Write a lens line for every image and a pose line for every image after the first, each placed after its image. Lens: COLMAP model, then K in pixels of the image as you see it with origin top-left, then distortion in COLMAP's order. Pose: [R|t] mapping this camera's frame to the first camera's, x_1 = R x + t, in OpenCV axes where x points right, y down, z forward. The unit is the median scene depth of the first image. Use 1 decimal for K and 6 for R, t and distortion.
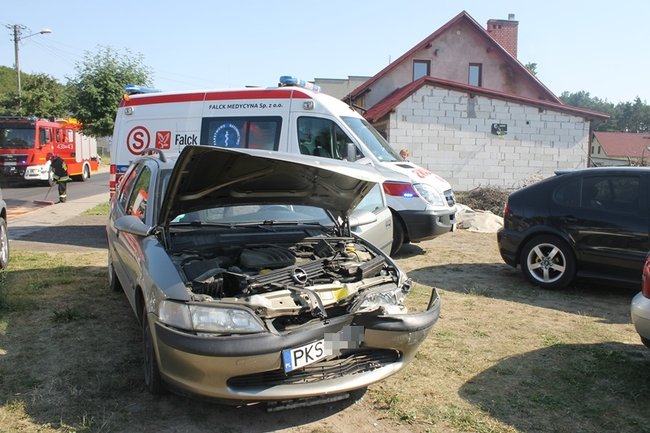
lens RADIAL K [[354.6, 0, 326.1], [0, 354.6, 184.6], [0, 0, 1]] dist [-0.074274, -0.000100]
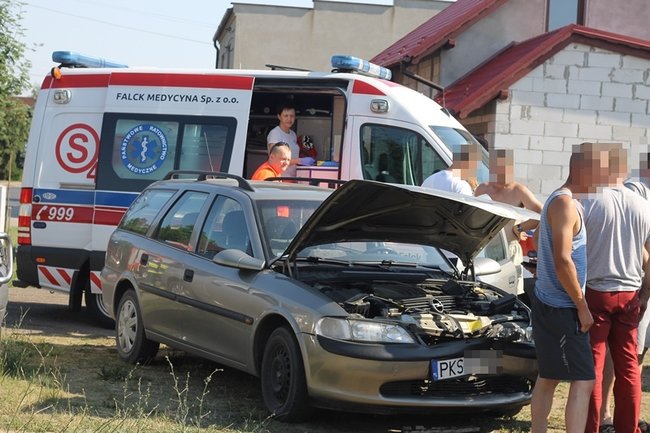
lens RADIAL K [[900.9, 0, 325.0], [0, 900.9, 216.5], [0, 0, 1]] dist [-0.019530, -0.015339]
pose [[0.999235, 0.038272, 0.007996, -0.341198], [-0.037897, 0.998365, -0.042802, 0.093337], [-0.009621, 0.042467, 0.999052, -1.308074]]
